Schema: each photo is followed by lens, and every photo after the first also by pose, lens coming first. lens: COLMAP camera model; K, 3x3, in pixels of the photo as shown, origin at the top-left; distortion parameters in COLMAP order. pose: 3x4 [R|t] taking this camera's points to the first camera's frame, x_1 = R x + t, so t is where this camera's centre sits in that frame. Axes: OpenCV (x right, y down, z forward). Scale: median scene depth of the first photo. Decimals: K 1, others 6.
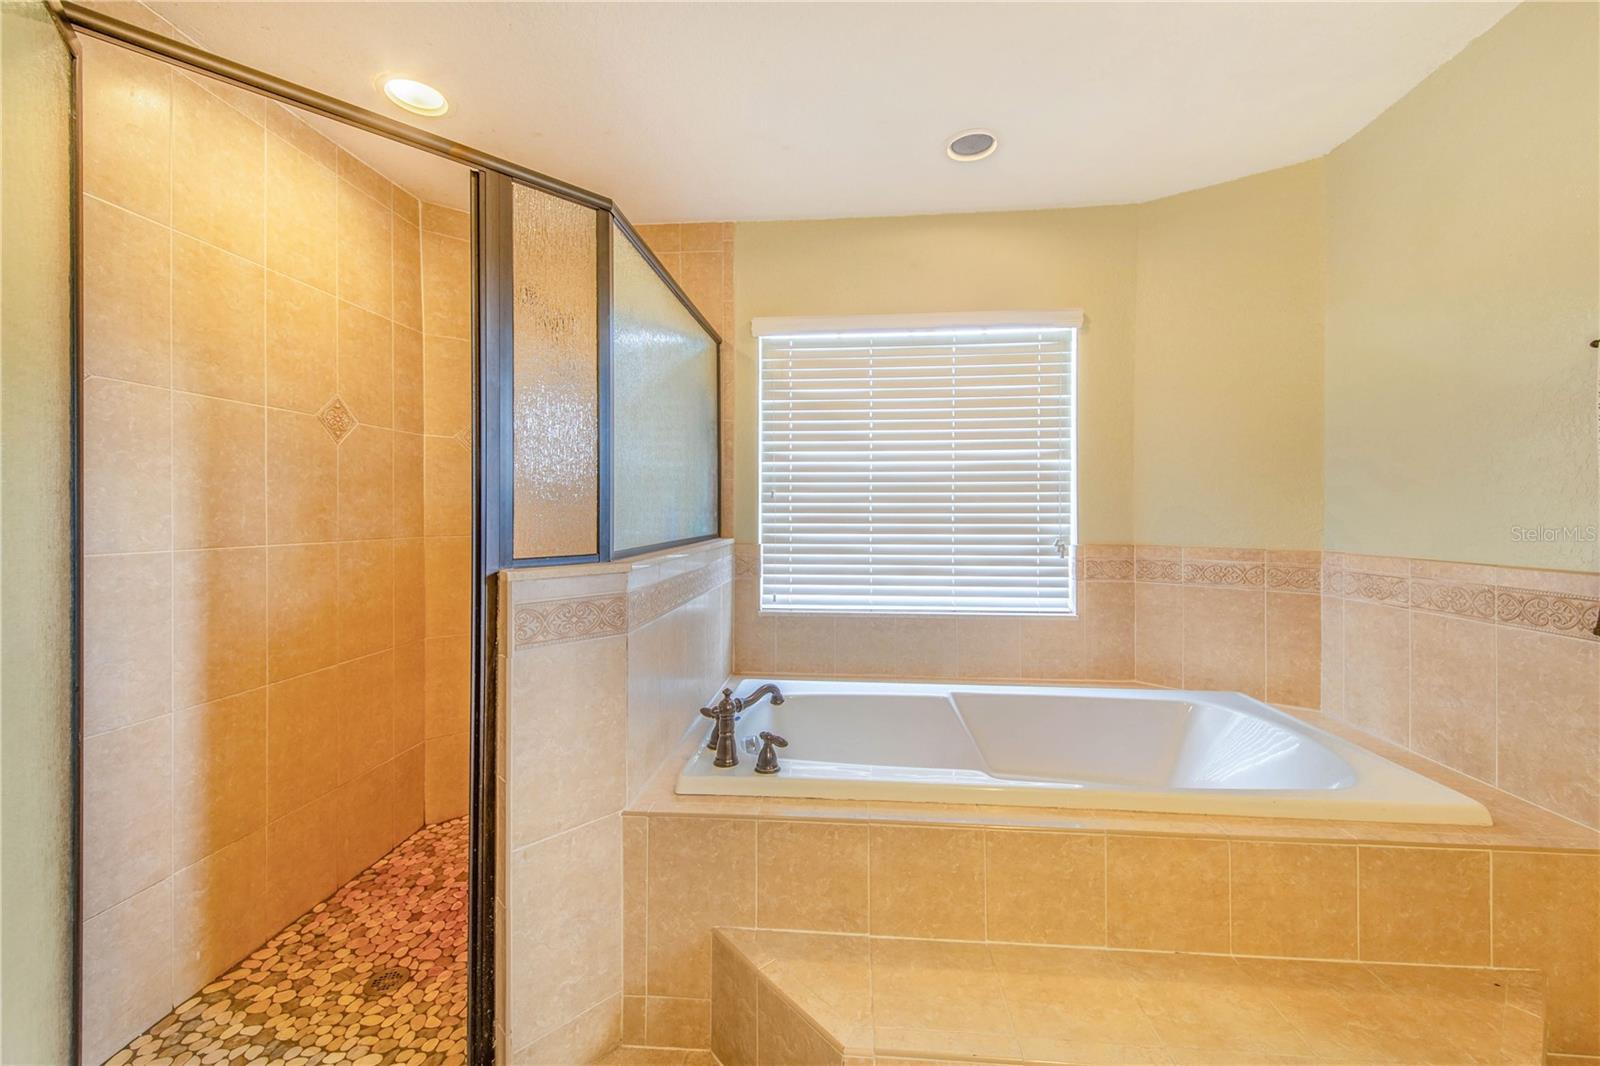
lens RADIAL K [[622.0, 0, 812.5], [0, 622.0, 509.1], [0, 0, 1]] dist [0.025712, -0.001951]
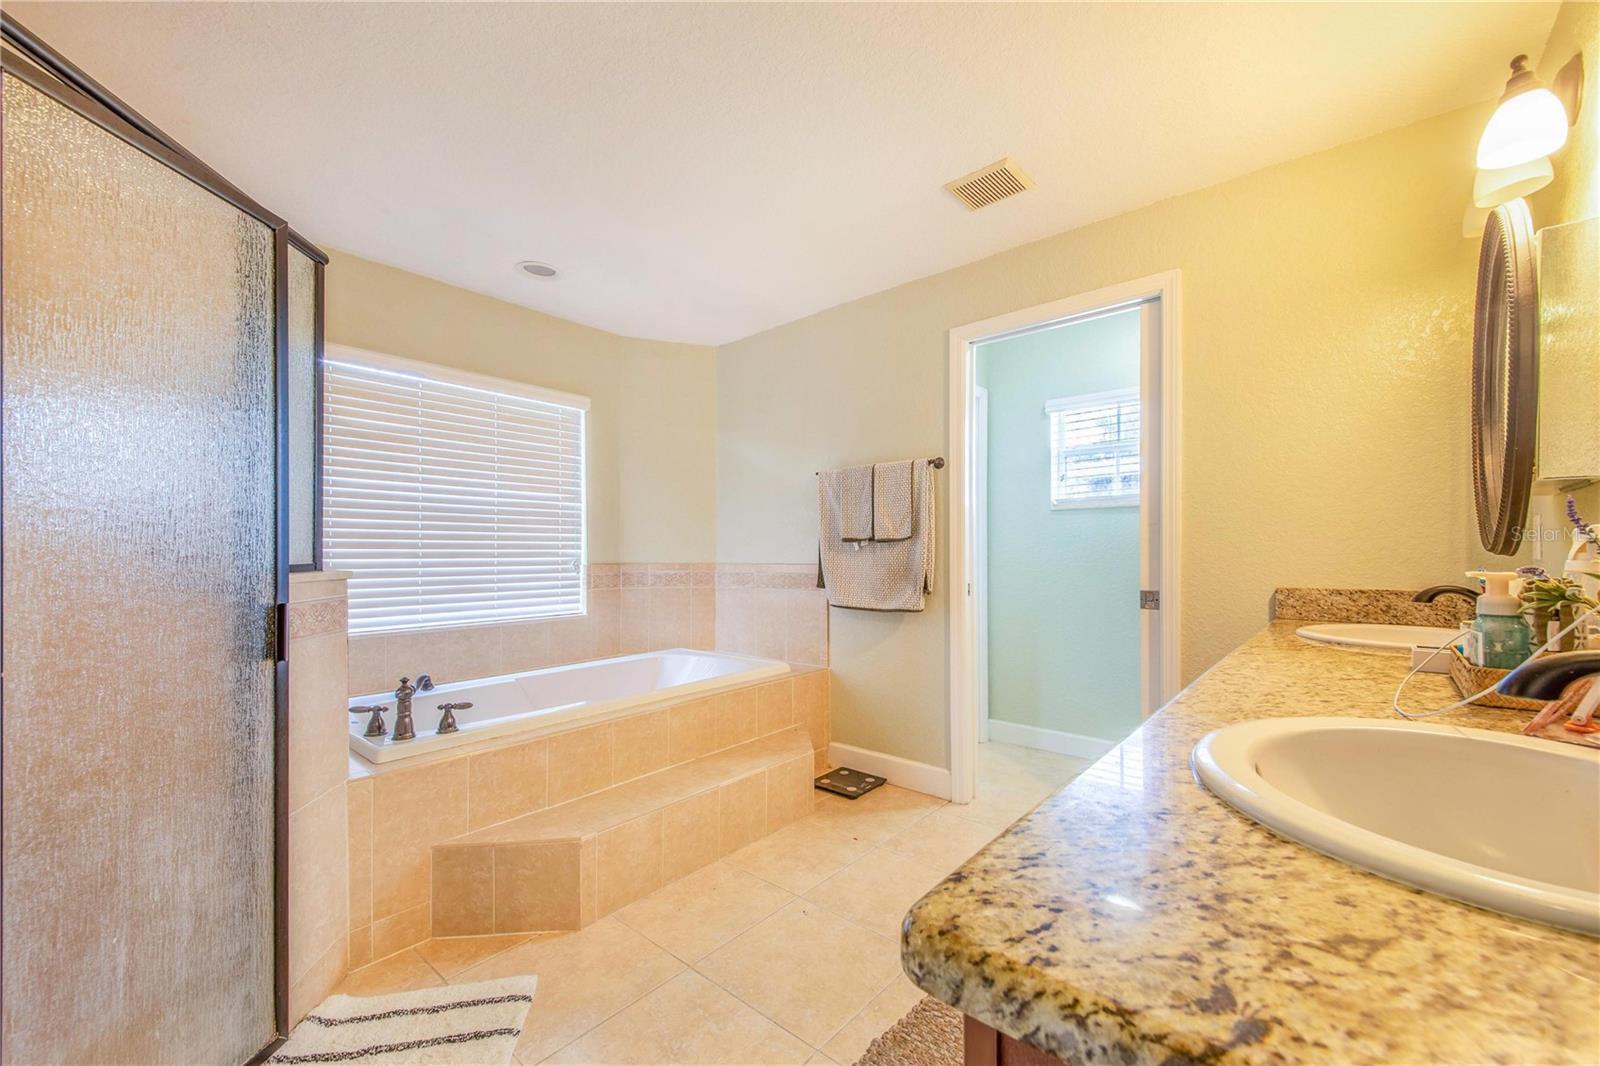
lens RADIAL K [[643.4, 0, 794.0], [0, 643.4, 549.0], [0, 0, 1]] dist [0.015254, -0.007640]
pose [[0.595617, 0.005972, 0.803247, -0.471122], [-0.002959, 0.999982, -0.005241, 0.029500], [-0.803263, 0.000745, 0.595624, -0.242656]]
